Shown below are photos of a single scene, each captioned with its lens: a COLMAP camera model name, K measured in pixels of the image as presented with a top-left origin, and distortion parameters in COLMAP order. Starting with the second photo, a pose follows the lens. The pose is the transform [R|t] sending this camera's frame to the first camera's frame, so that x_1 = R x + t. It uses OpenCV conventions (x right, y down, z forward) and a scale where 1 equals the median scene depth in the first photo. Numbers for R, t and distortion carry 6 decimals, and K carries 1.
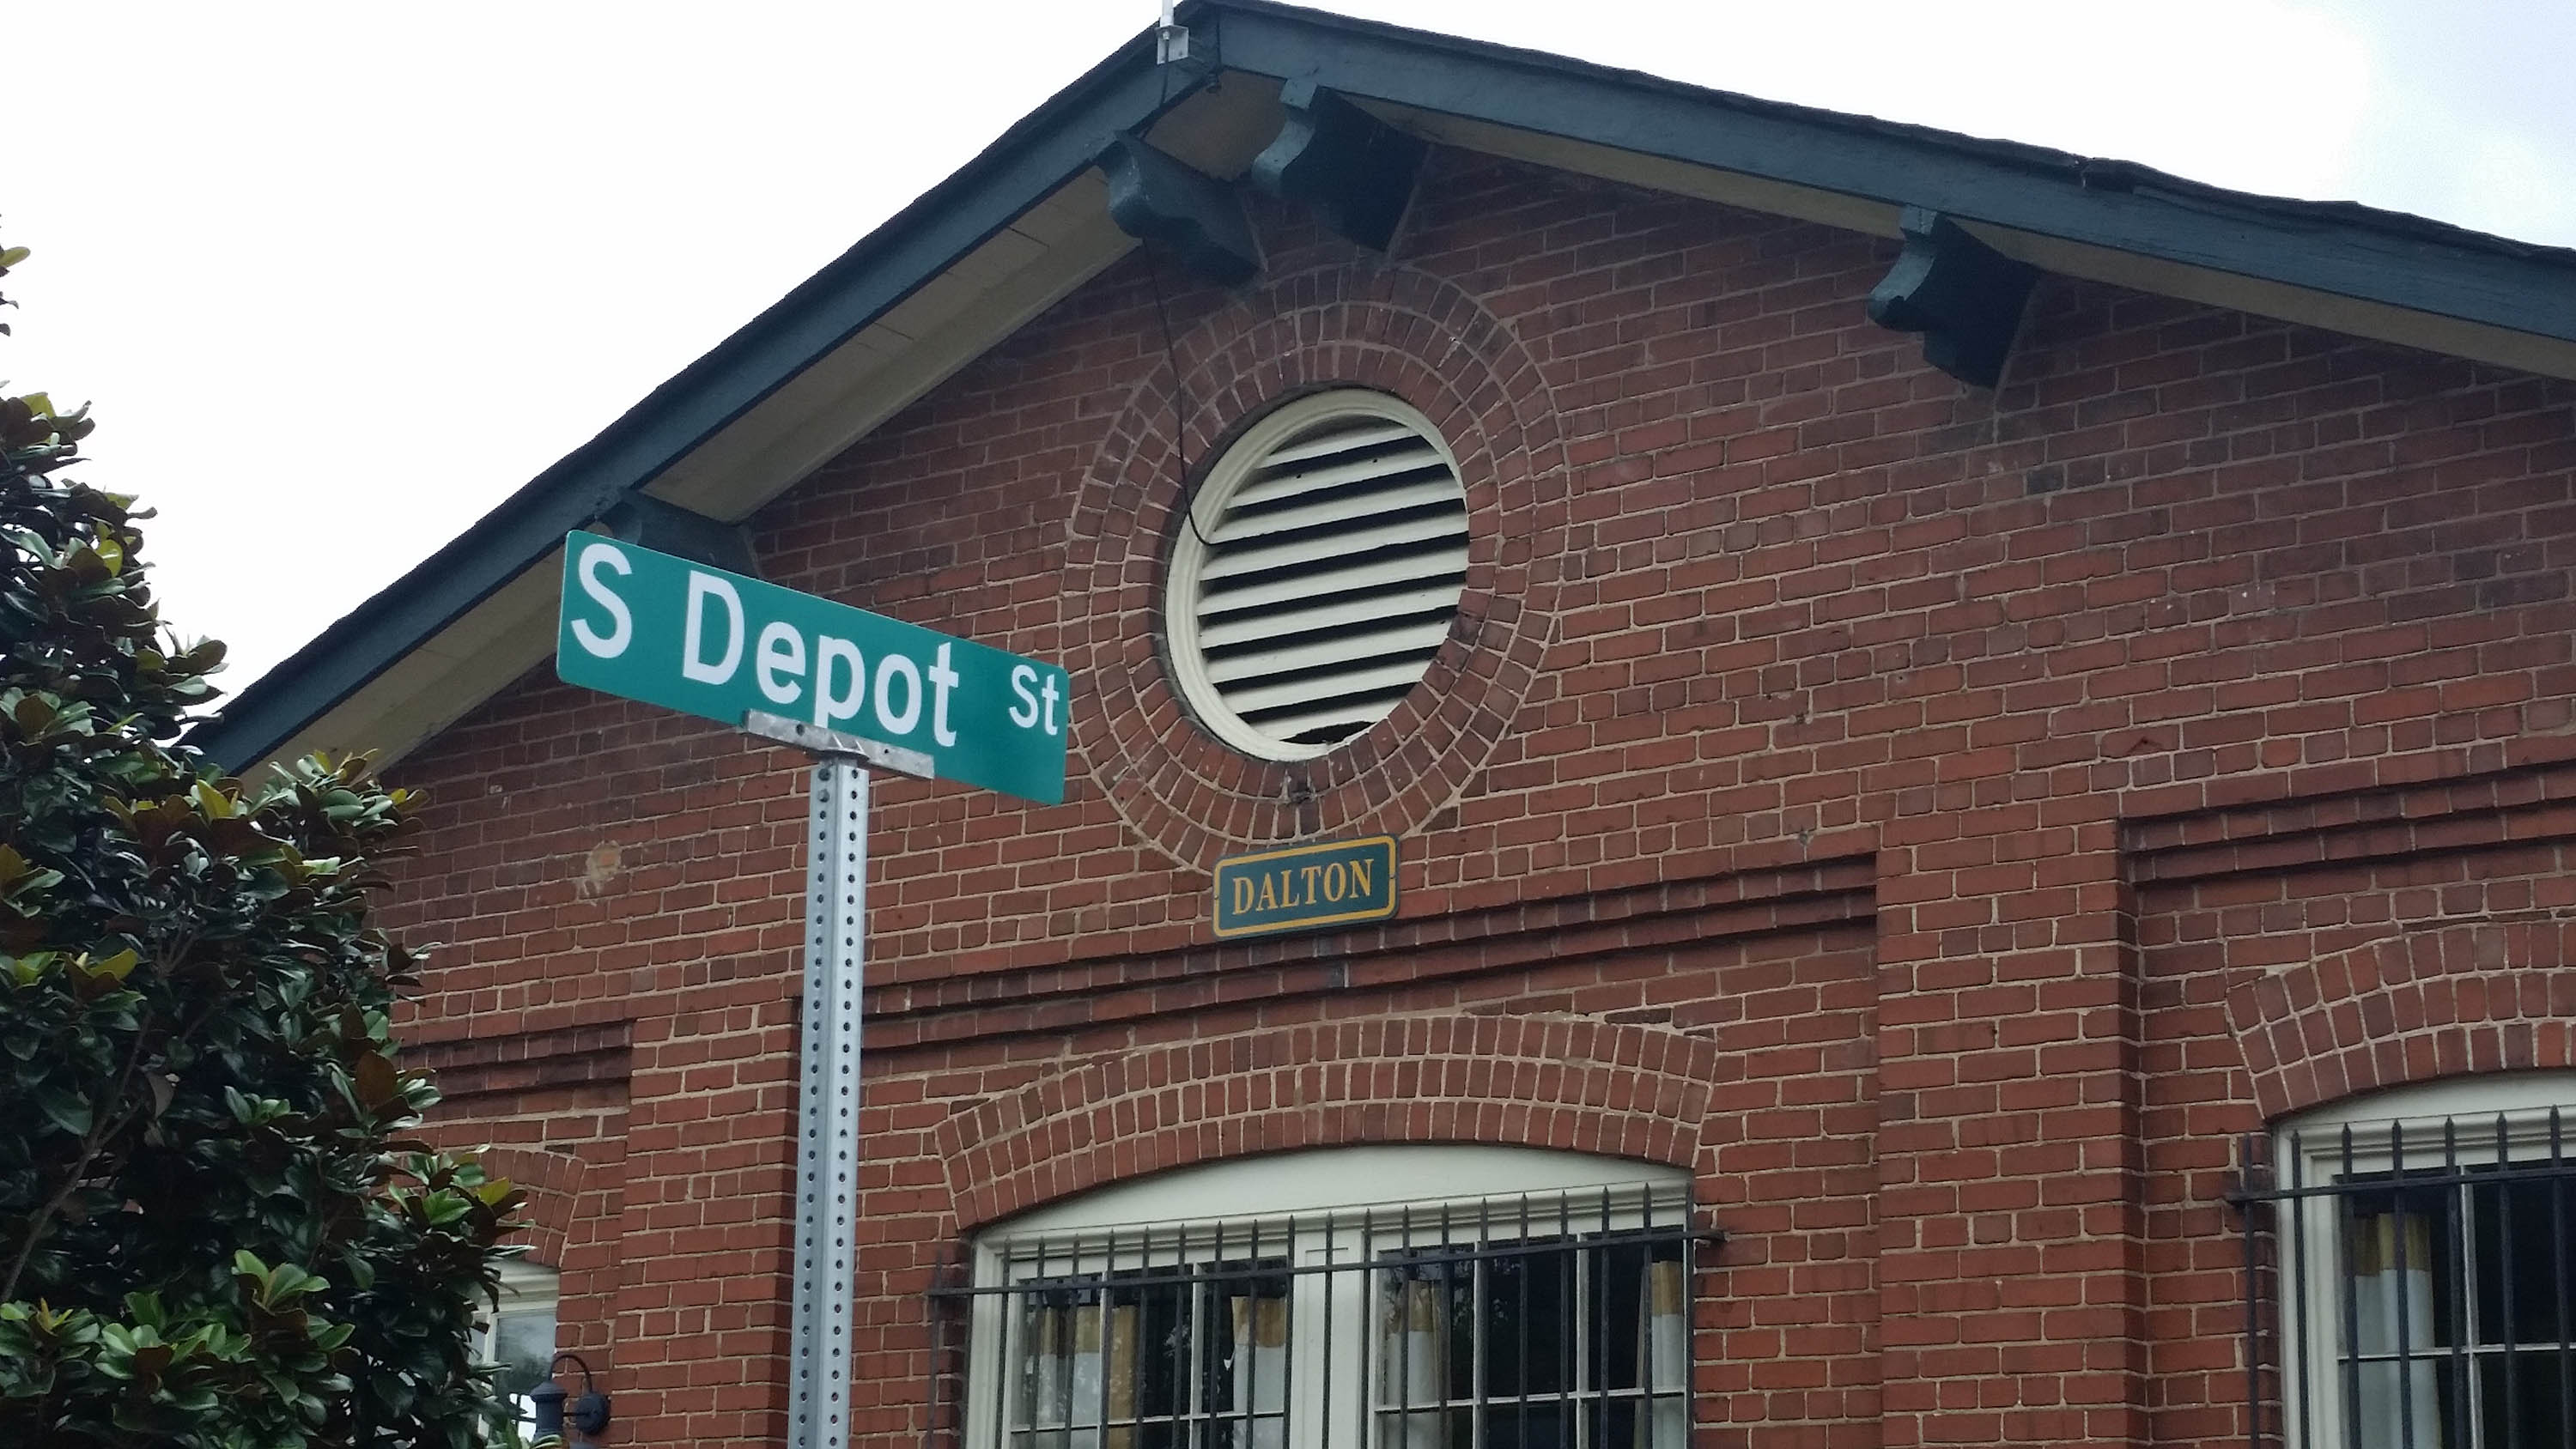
lens RADIAL K [[5292.6, 0, 1288.0], [0, 5292.6, 724.5], [0, 0, 1]] dist [0.182135, 0.373798]
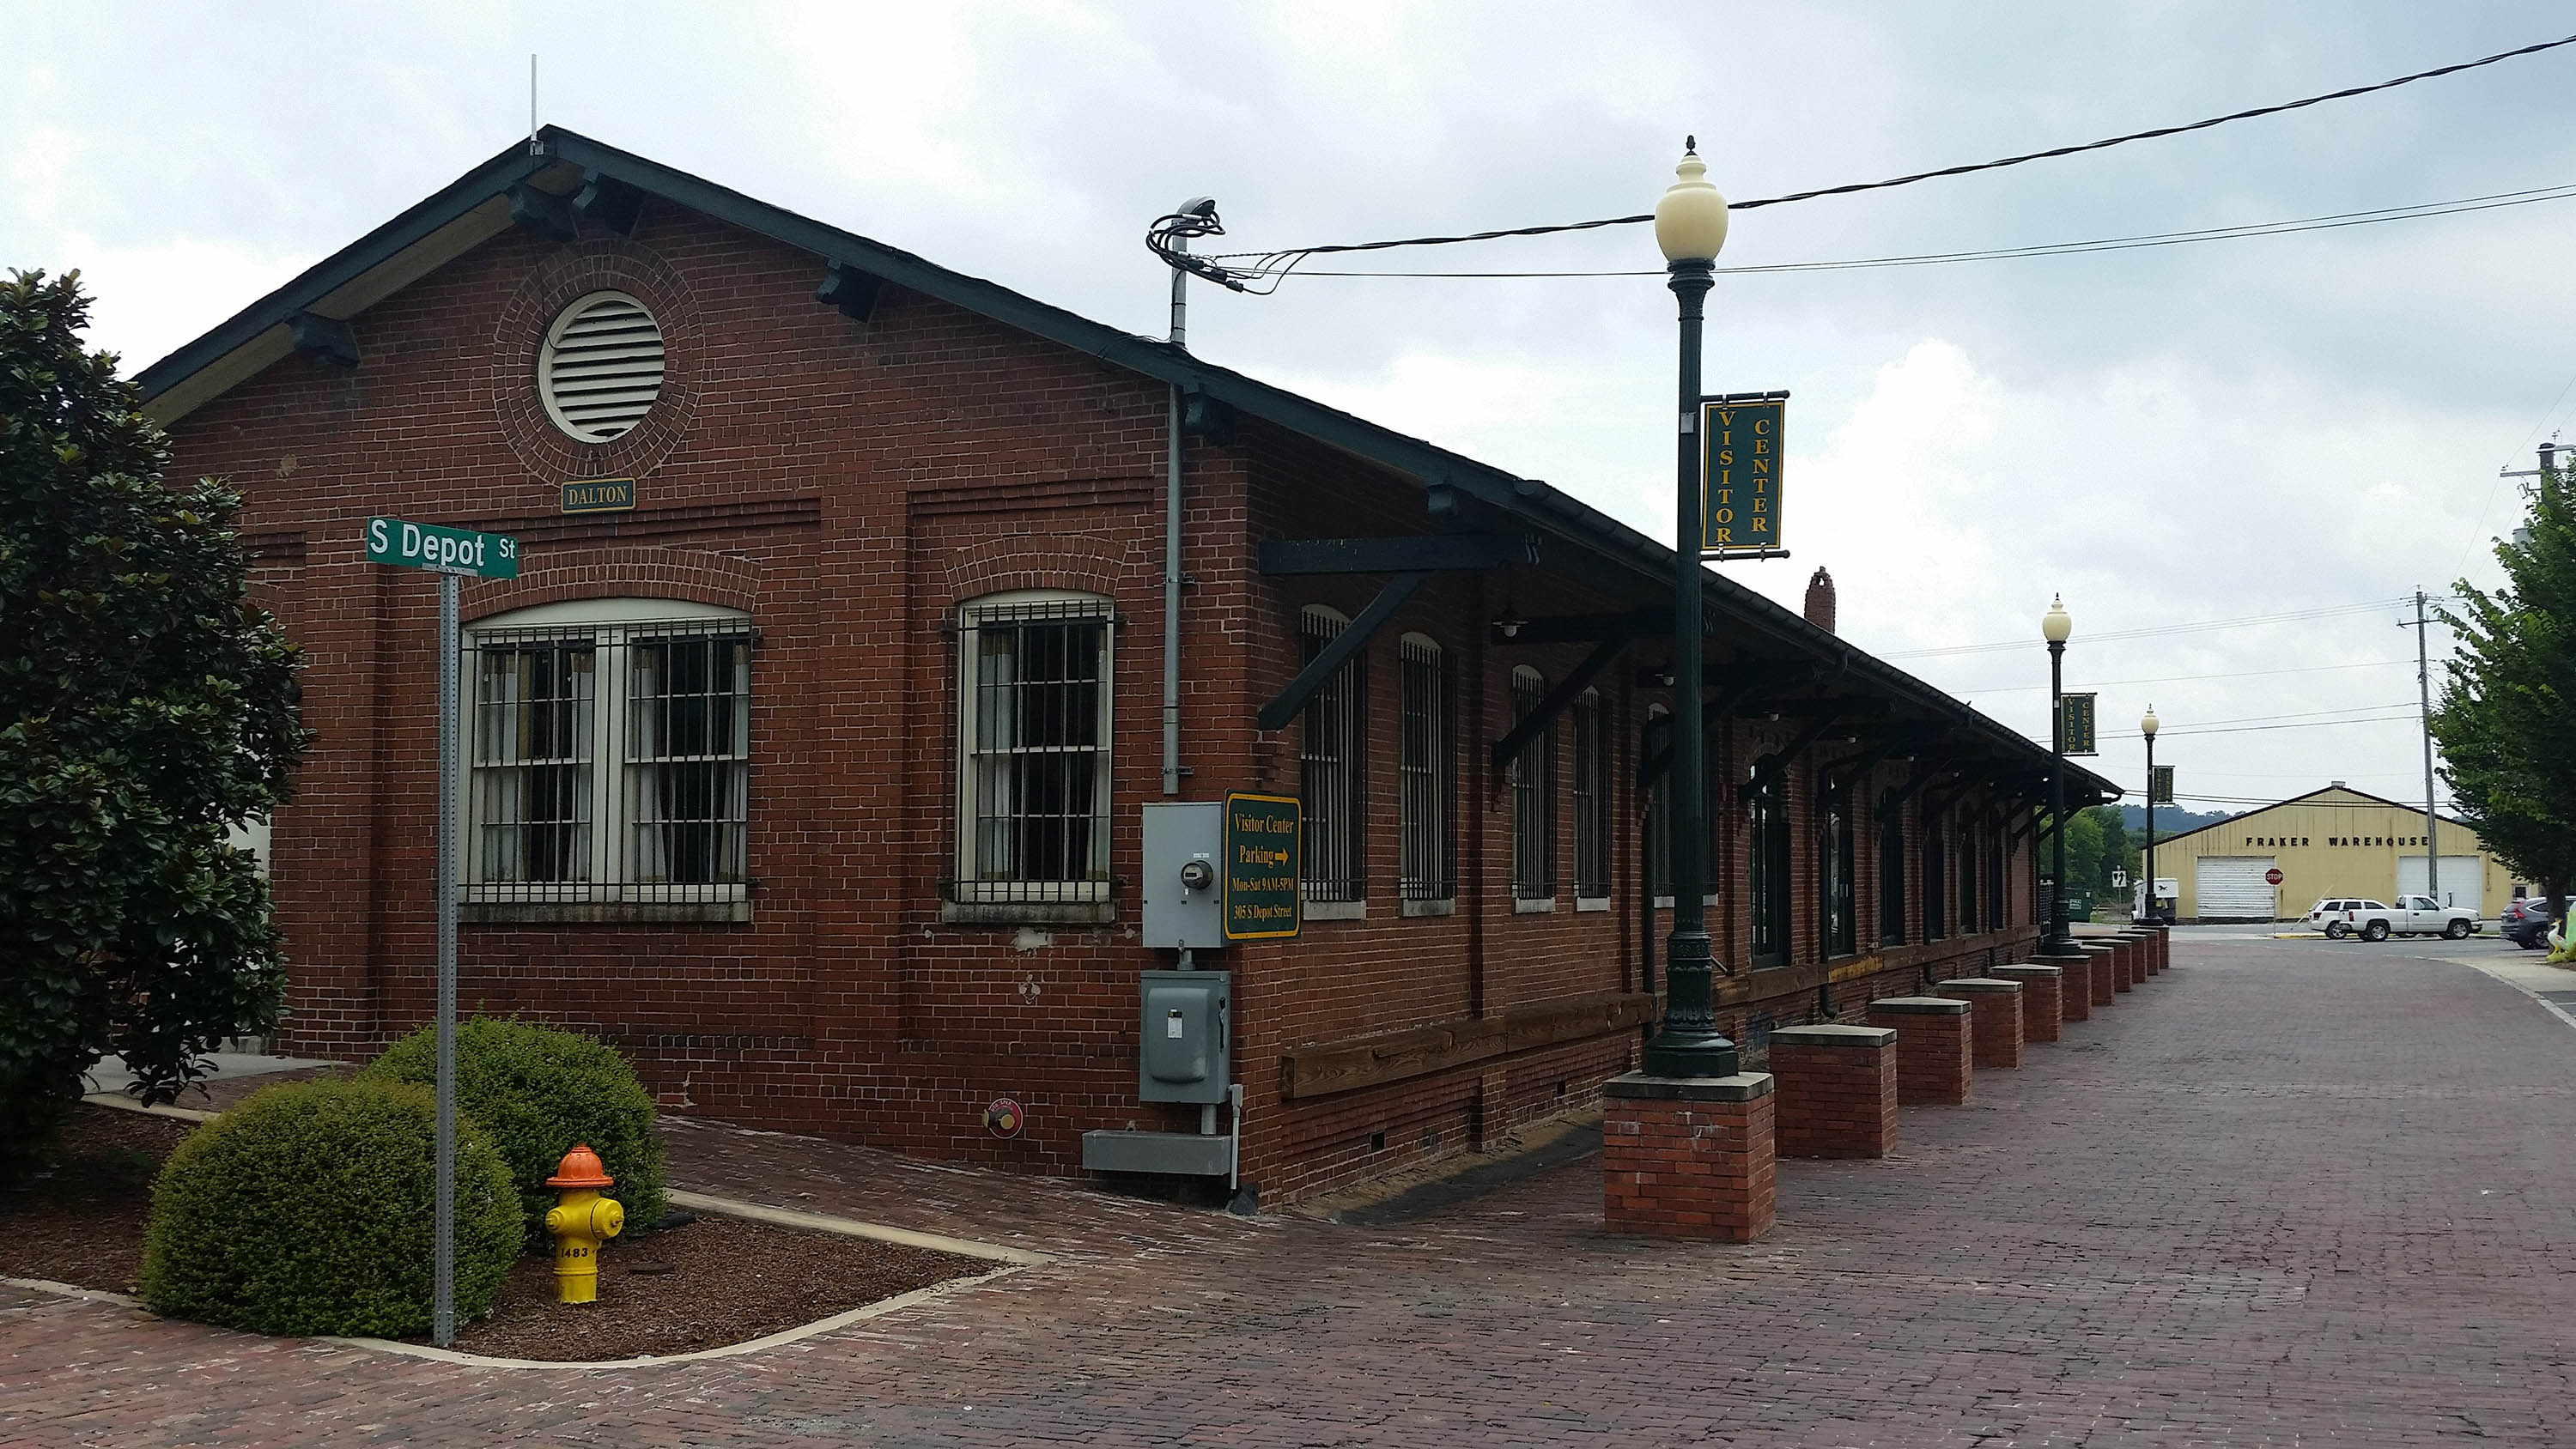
lens RADIAL K [[2304.6, 0, 1288.0], [0, 2304.6, 724.5], [0, 0, 1]] dist [0.129743, -0.252274]
pose [[0.958784, -0.008910, 0.283997, 0.002174], [-0.035567, 0.987883, 0.151068, -0.044441], [-0.281902, -0.154942, 0.946850, -0.187852]]
